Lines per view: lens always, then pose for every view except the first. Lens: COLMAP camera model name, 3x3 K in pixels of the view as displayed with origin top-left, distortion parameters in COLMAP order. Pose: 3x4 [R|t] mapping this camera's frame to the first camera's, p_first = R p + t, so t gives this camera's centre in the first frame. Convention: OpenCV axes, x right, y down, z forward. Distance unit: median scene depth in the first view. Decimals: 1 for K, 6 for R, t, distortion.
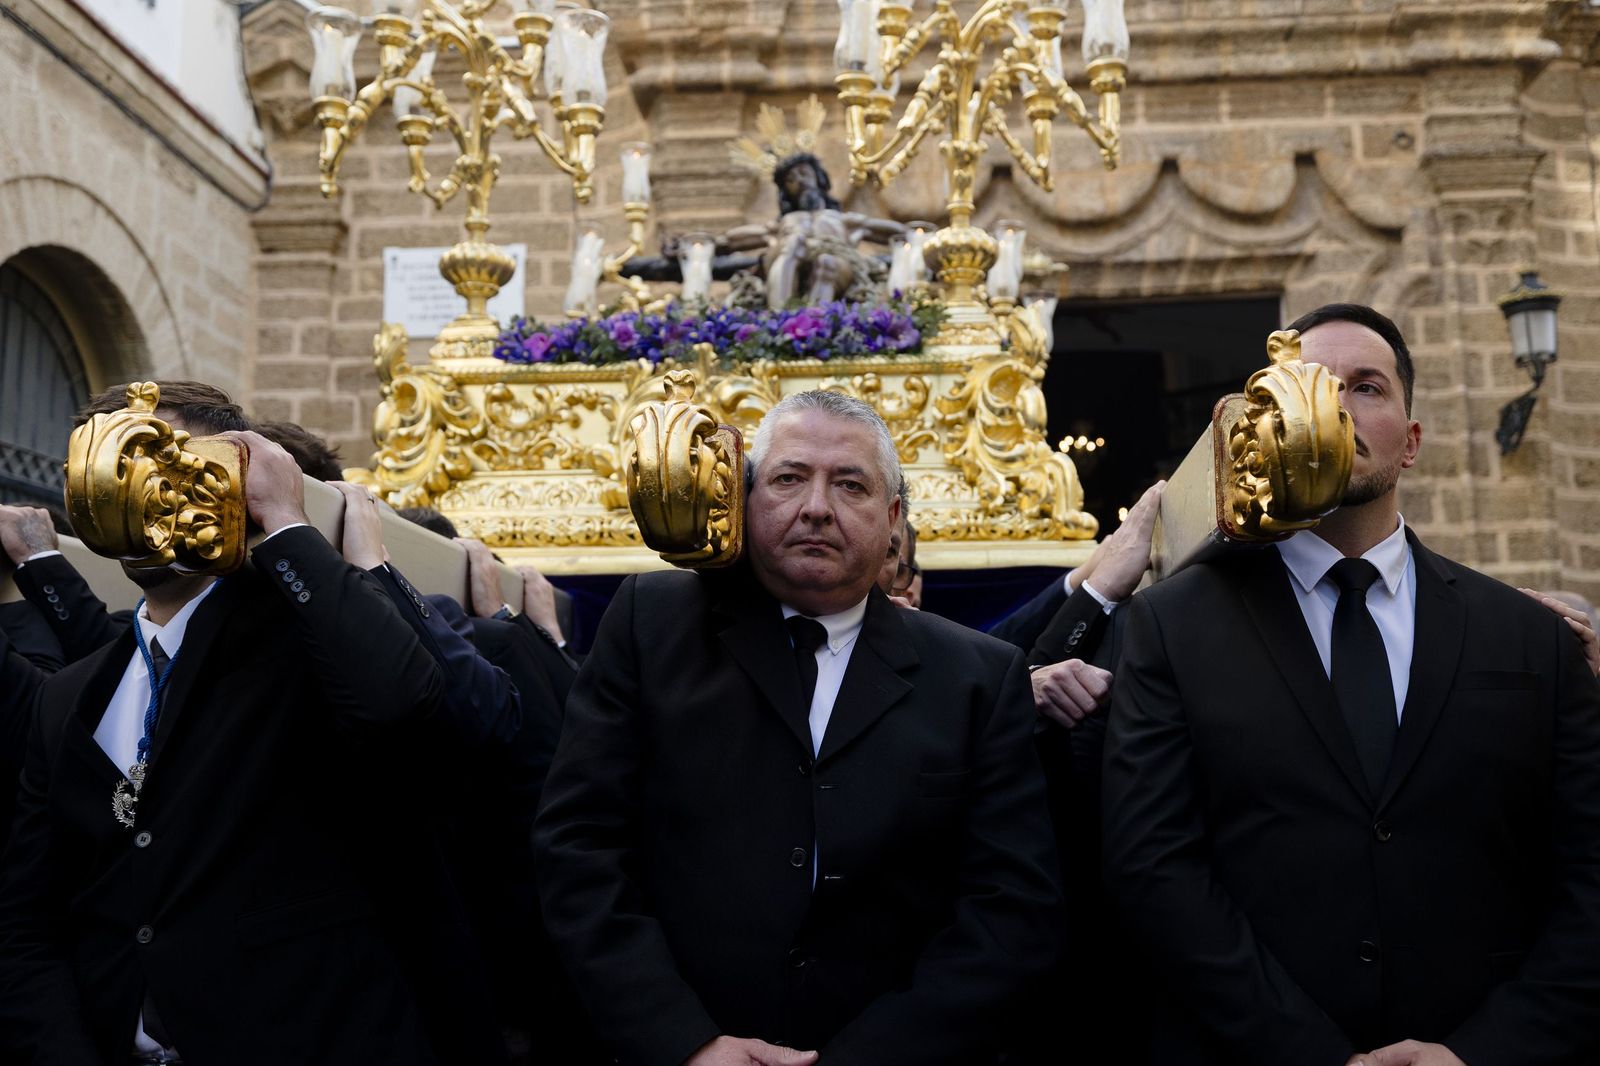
lens RADIAL K [[1653.9, 0, 755.3], [0, 1653.9, 521.3], [0, 0, 1]] dist [0.018045, 0.000000]
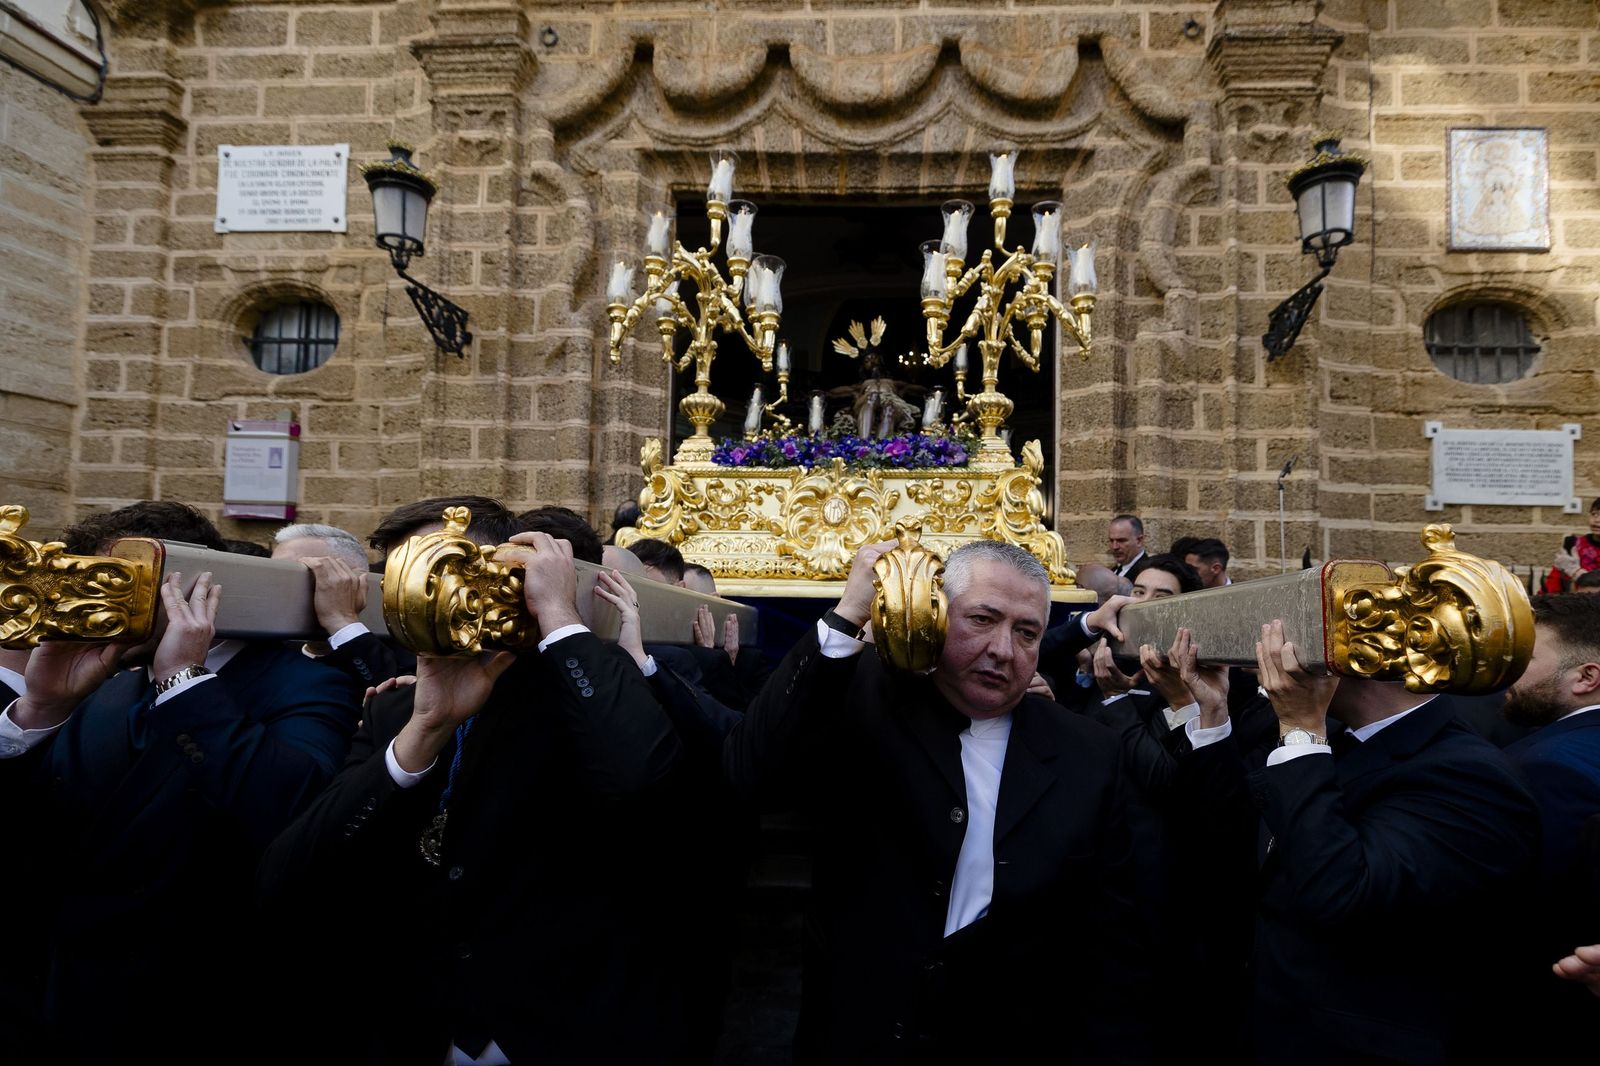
lens RADIAL K [[676.9, 0, 875.5], [0, 676.9, 546.1], [0, 0, 1]] dist [0.002042, 0.000225]
pose [[0.999581, 0.028720, 0.003713, 0.213677], [-0.028958, 0.992210, 0.121162, 0.026099], [-0.000205, -0.121219, 0.992626, 0.573192]]
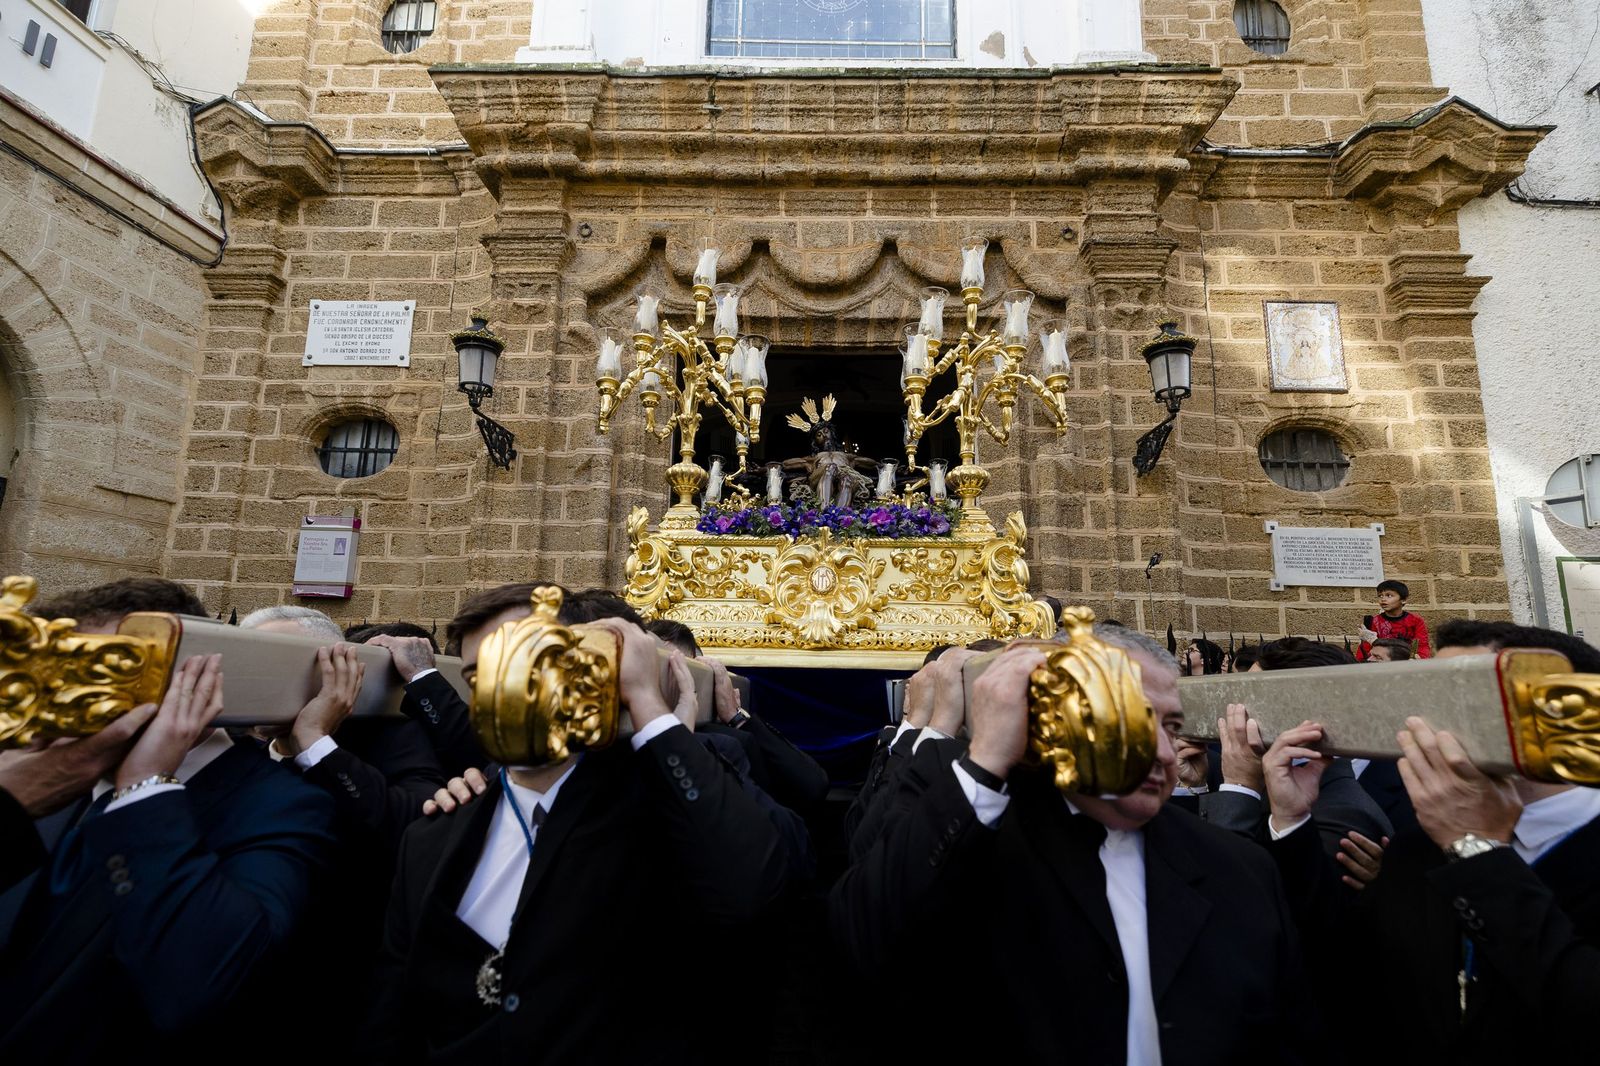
lens RADIAL K [[676.9, 0, 806.9], [0, 676.9, 531.9], [0, 0, 1]] dist [0.002042, 0.000225]
pose [[0.999234, 0.031514, 0.023211, 0.180205], [-0.031556, 0.999501, 0.001457, 0.009806], [-0.023154, -0.002189, 0.999730, 0.472765]]
